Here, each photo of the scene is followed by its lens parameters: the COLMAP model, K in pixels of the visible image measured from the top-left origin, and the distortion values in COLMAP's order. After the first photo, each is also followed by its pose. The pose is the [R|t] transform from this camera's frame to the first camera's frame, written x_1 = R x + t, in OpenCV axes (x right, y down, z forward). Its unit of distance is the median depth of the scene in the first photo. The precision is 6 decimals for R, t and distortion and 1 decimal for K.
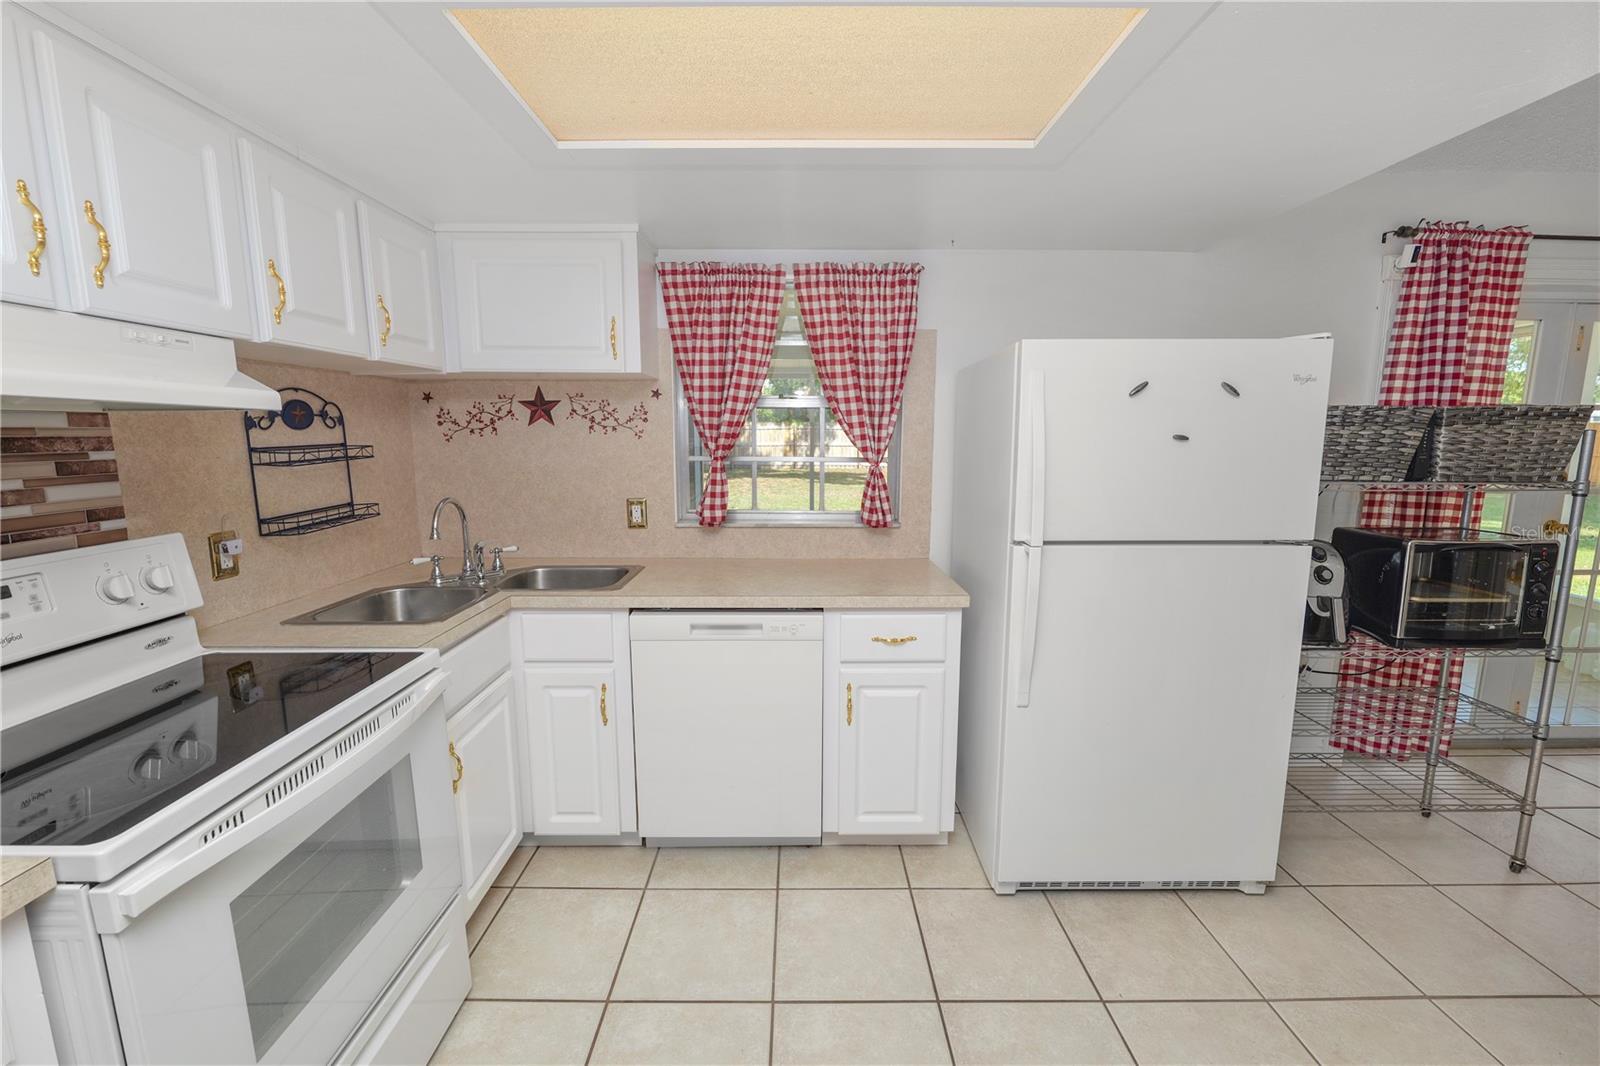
lens RADIAL K [[650.9, 0, 796.6], [0, 650.9, 531.2], [0, 0, 1]] dist [-0.012835, 0.000852]
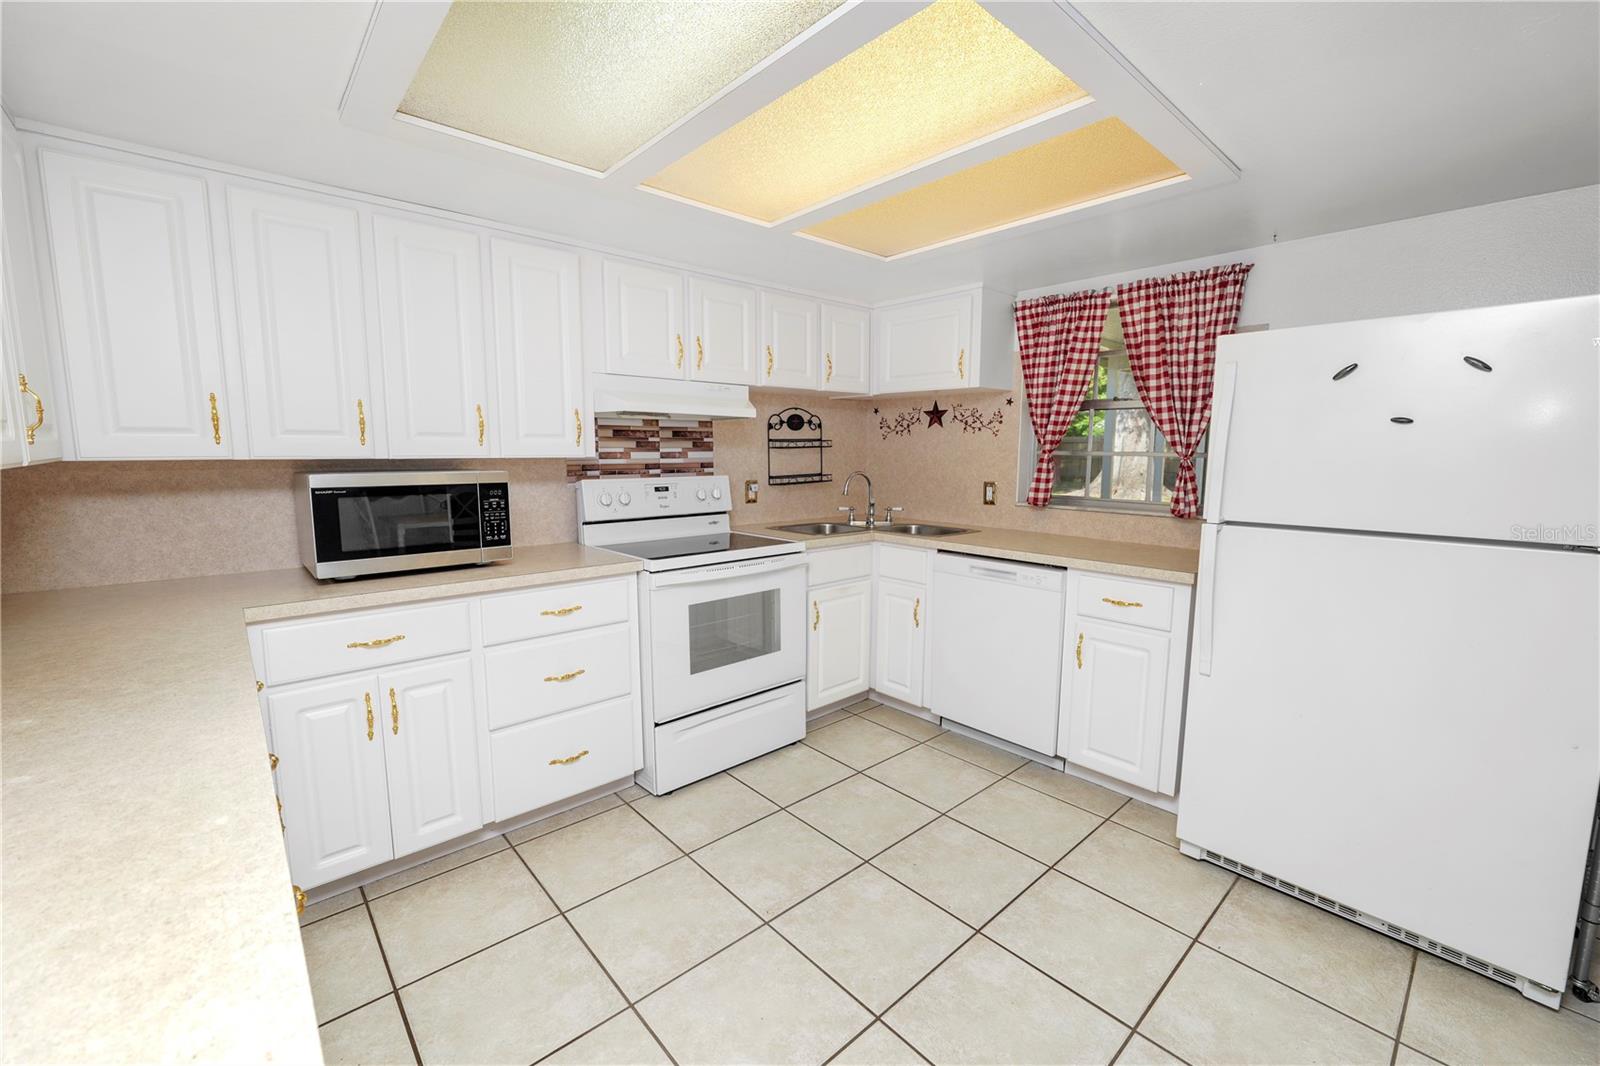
lens RADIAL K [[650.9, 0, 799.3], [0, 650.9, 529.4], [0, 0, 1]] dist [-0.012835, 0.000852]
pose [[0.667975, 0.093931, -0.738232, 0.573676], [-0.113949, 0.993214, 0.023269, 0.071196], [0.735408, 0.068578, 0.674145, -0.200444]]
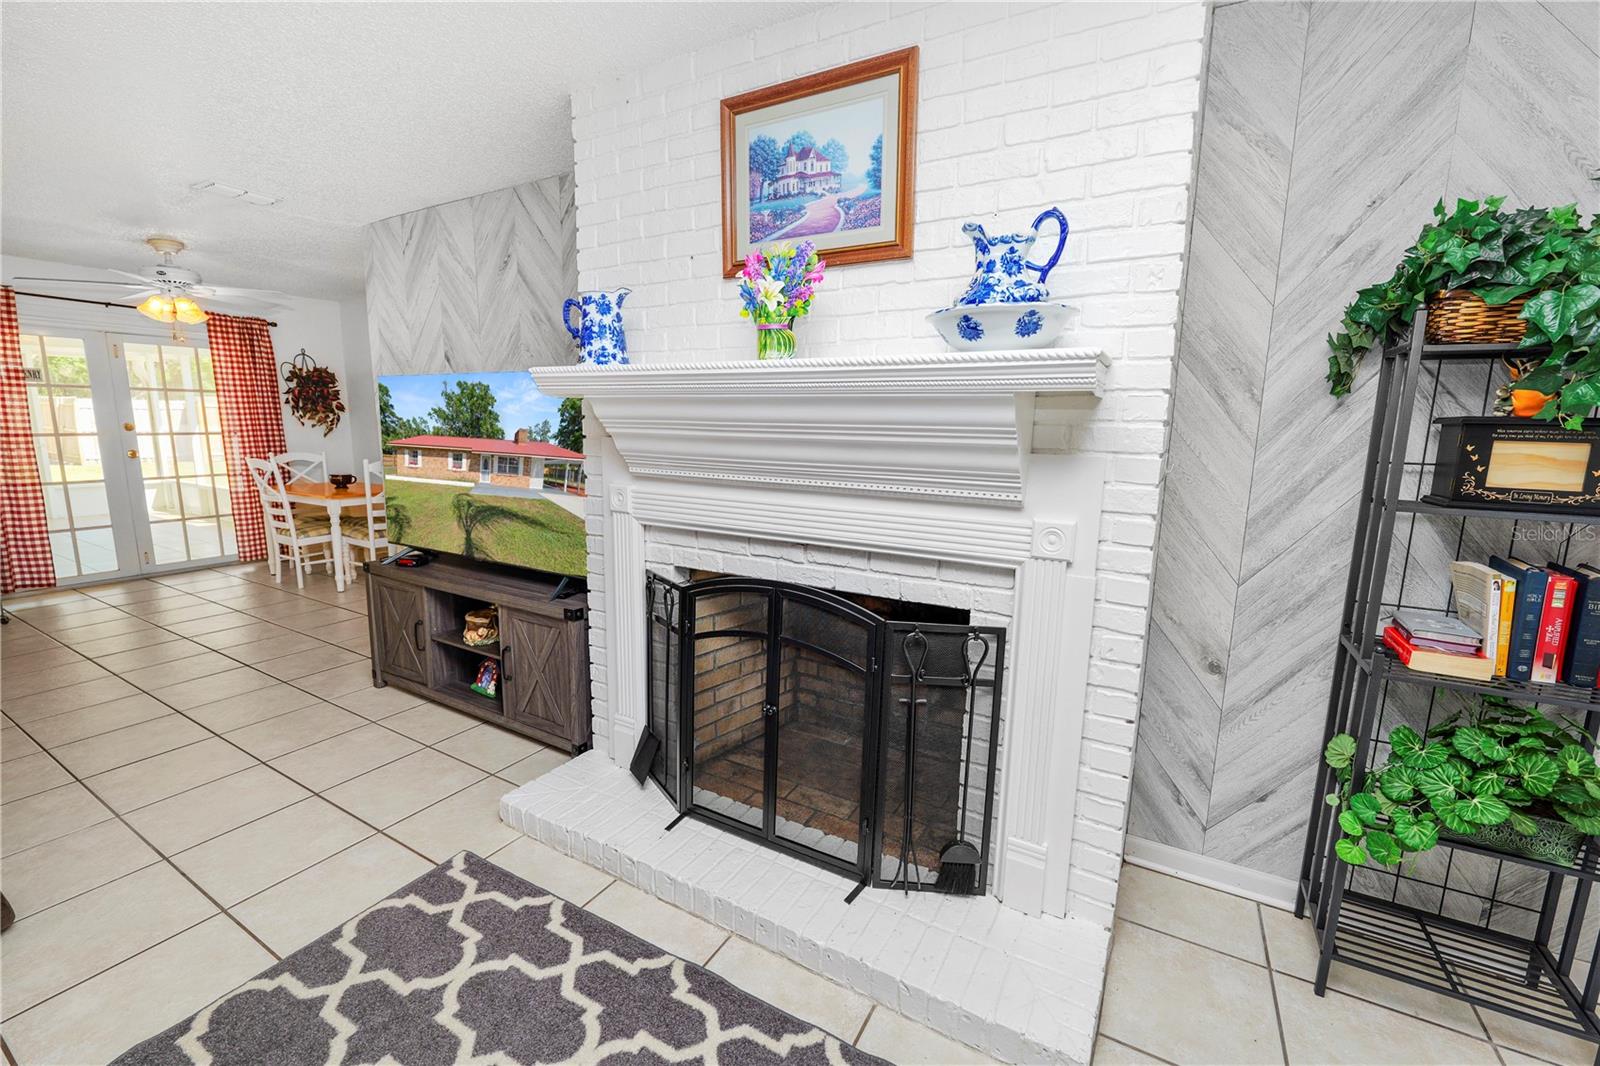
lens RADIAL K [[650.9, 0, 798.8], [0, 650.9, 529.1], [0, 0, 1]] dist [-0.012835, 0.000852]
pose [[0.495277, -0.137152, 0.857841, 0.663933], [0.116738, 0.989010, 0.090725, 0.341214], [-0.860856, 0.055209, 0.505845, -2.028740]]
